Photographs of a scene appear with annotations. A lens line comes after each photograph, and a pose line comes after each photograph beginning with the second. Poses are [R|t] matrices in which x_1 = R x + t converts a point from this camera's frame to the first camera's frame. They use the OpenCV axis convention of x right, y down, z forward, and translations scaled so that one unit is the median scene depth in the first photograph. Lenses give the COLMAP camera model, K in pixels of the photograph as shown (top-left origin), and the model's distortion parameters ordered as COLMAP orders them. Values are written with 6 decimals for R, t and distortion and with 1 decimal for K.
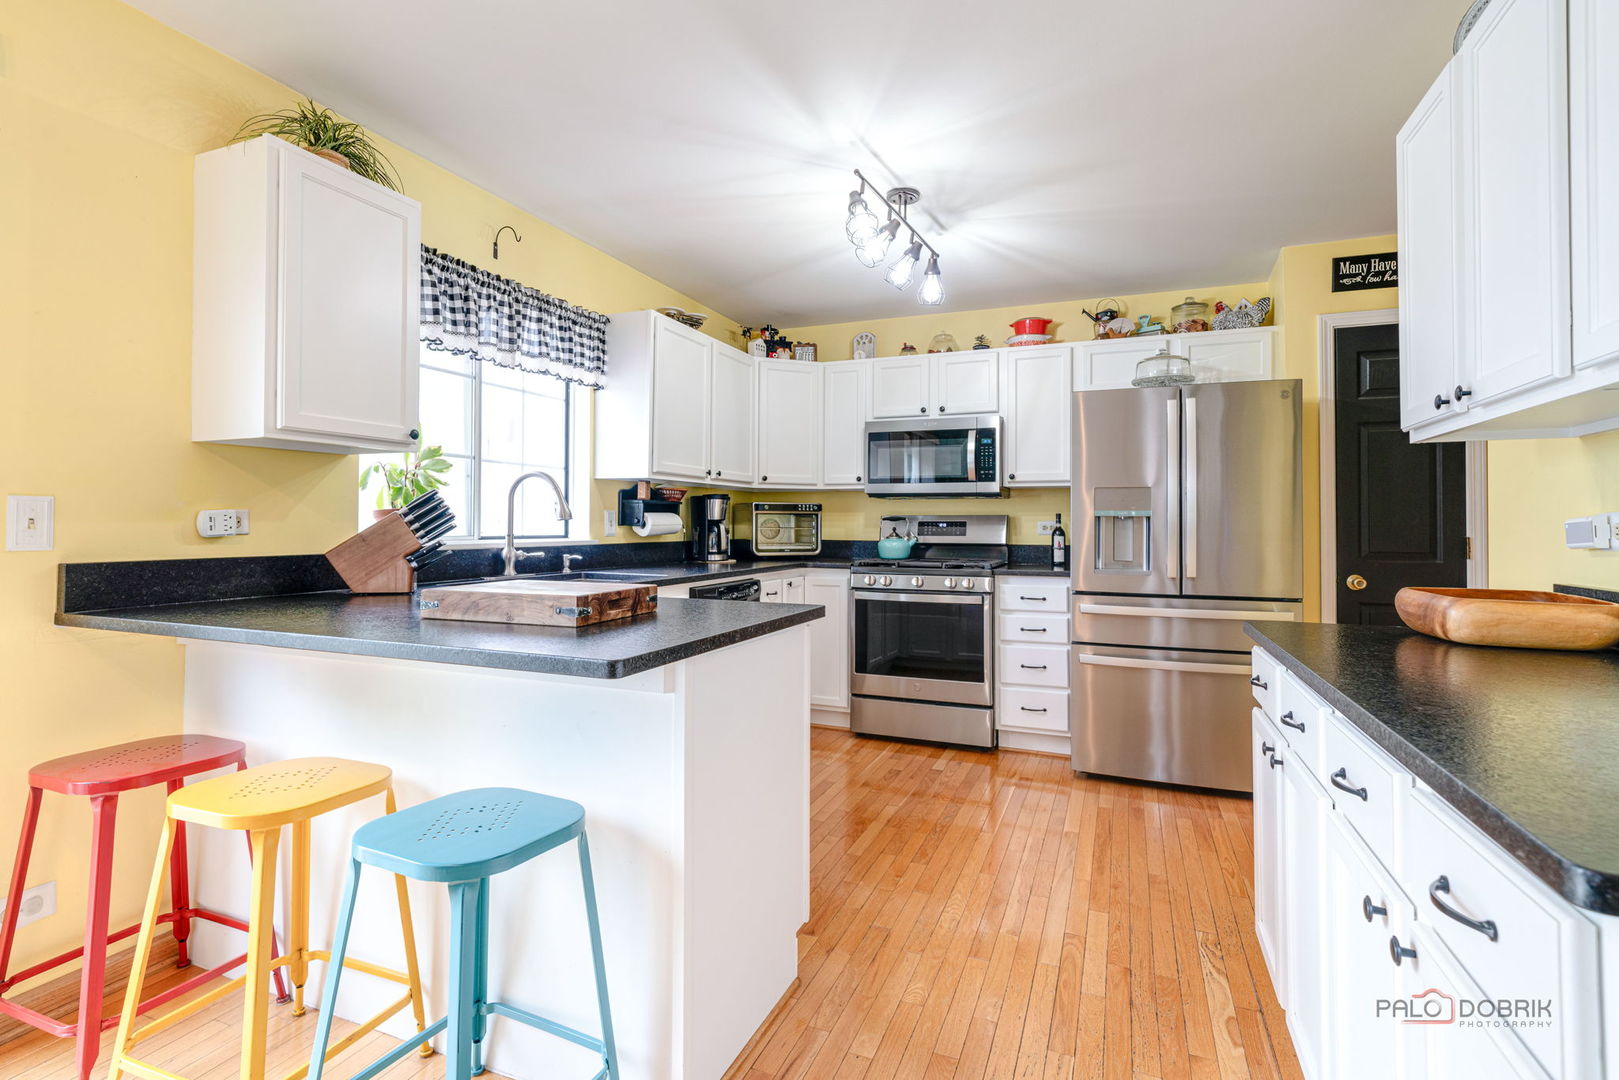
lens RADIAL K [[775.3, 0, 807.6], [0, 775.3, 511.9], [0, 0, 1]] dist [0.003330, 0.000080]
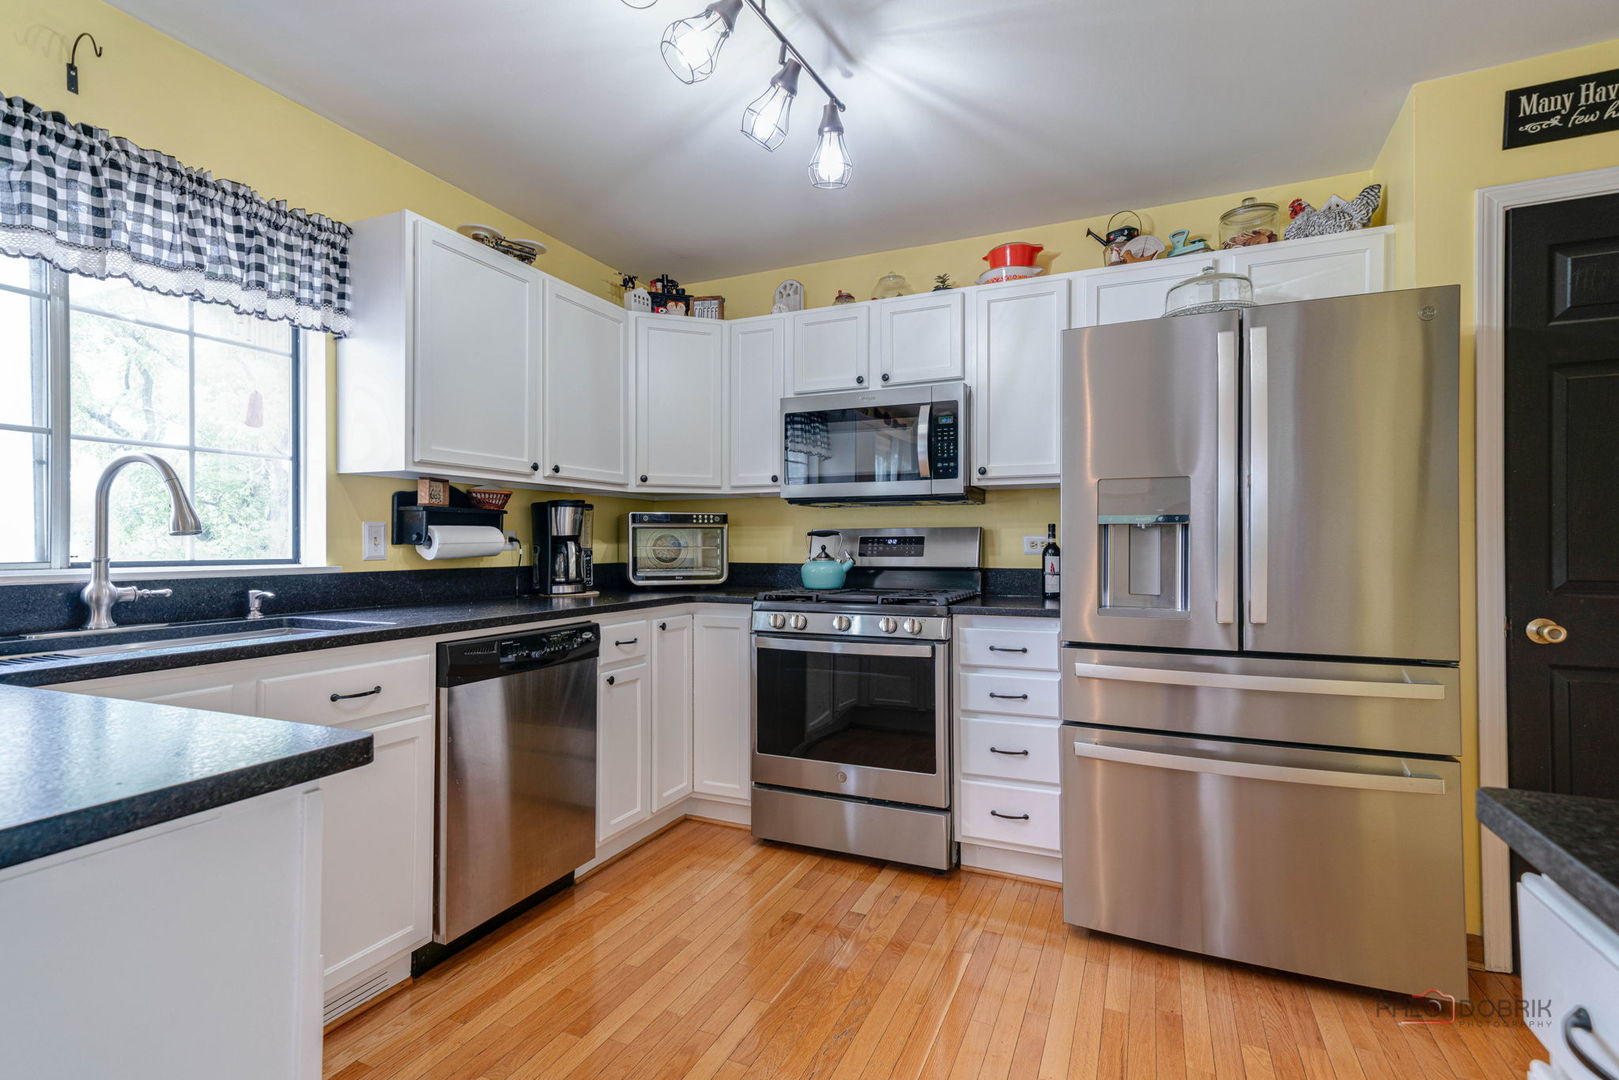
lens RADIAL K [[772.7, 0, 802.6], [0, 772.7, 542.8], [0, 0, 1]] dist [0.024237, 0.001527]
pose [[0.999393, -0.005988, -0.034332, 0.147148], [0.006468, 0.999882, 0.013900, 0.009667], [0.034245, -0.014113, 0.999314, 0.351549]]
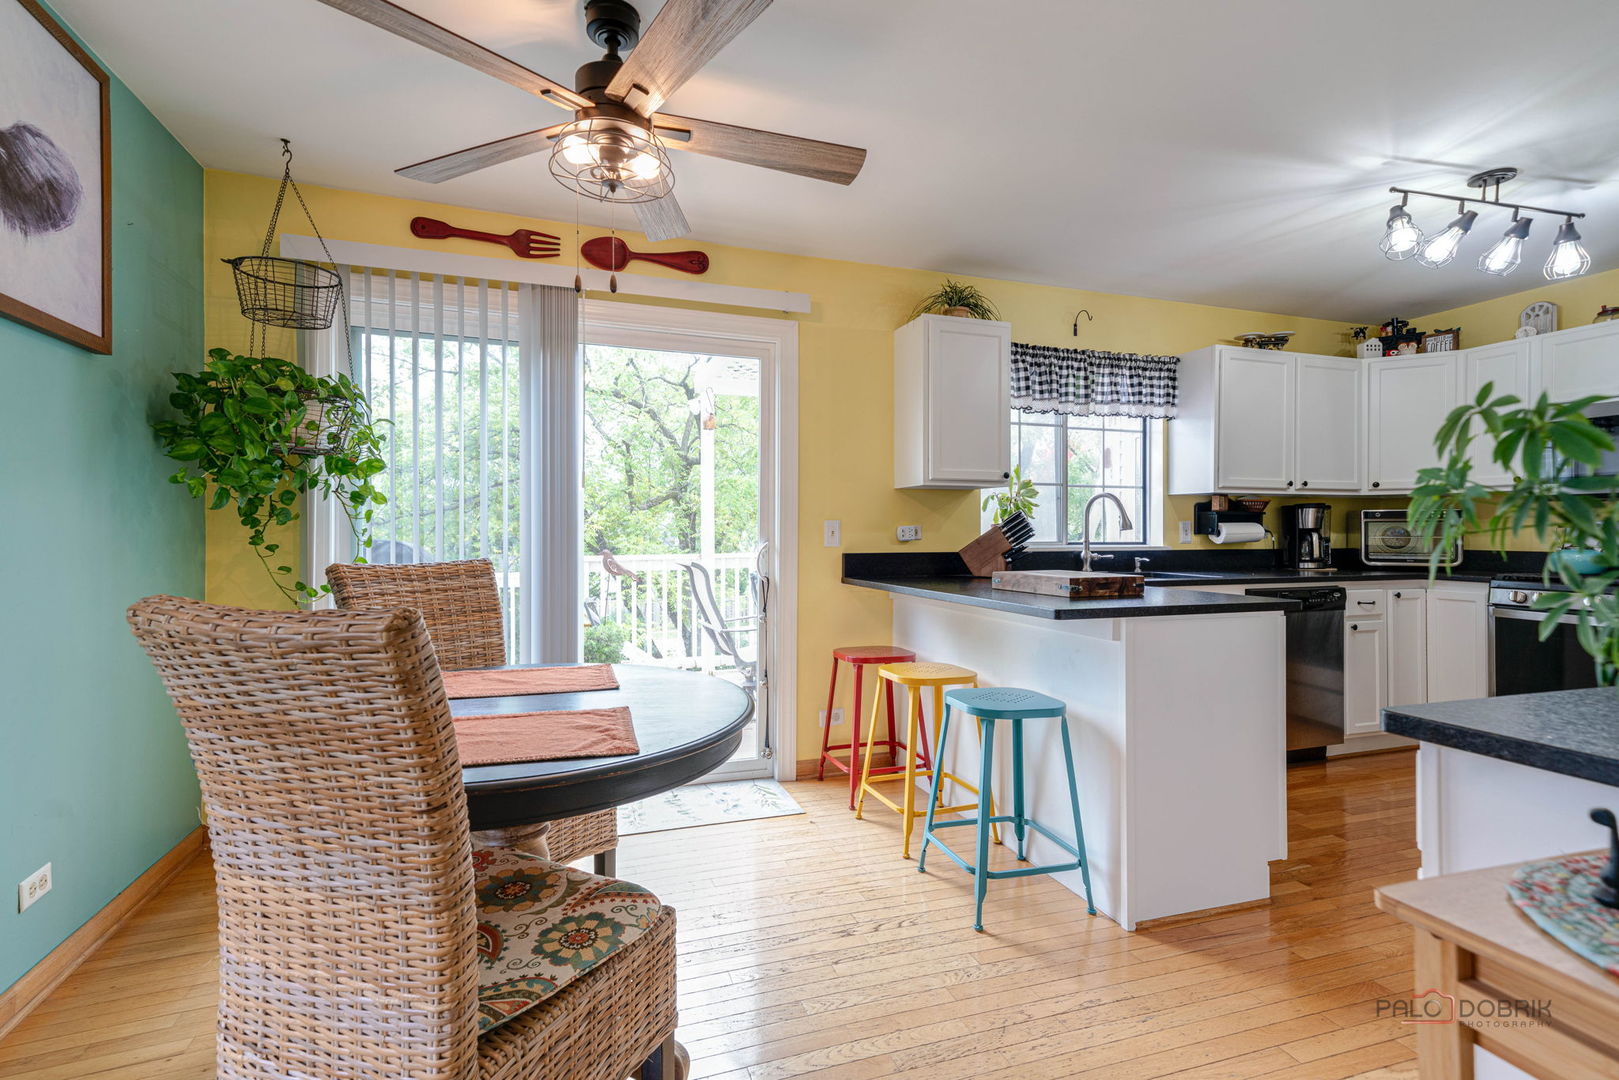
lens RADIAL K [[748.2, 0, 799.3], [0, 748.2, 529.9], [0, 0, 1]] dist [0.025604, 0.000364]
pose [[0.662953, -0.007028, -0.748628, 0.218143], [0.014698, 0.999885, 0.003629, -0.001644], [0.748517, -0.013409, 0.662981, -0.194841]]
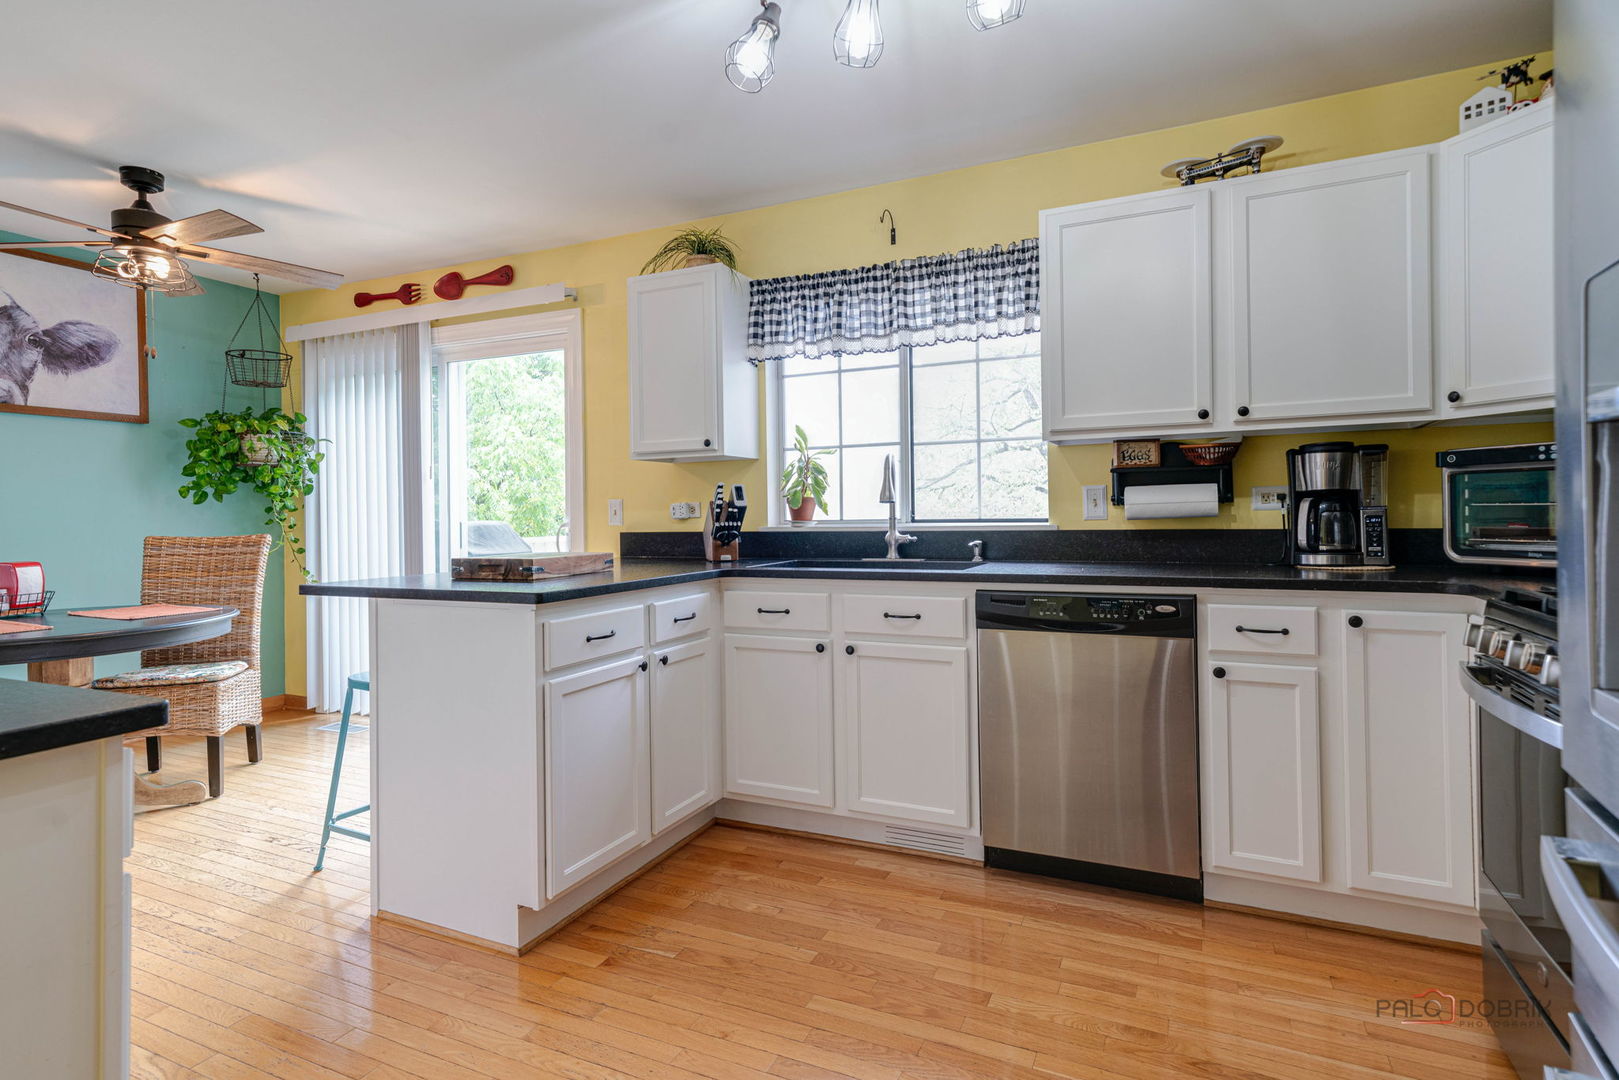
lens RADIAL K [[828.2, 0, 793.1], [0, 828.2, 516.0], [0, 0, 1]] dist [0.024035, 0.000017]
pose [[-0.051341, -0.001949, -0.998679, 0.586465], [0.029966, 0.999545, -0.003492, 0.022629], [0.998231, -0.030106, -0.051259, 0.785735]]
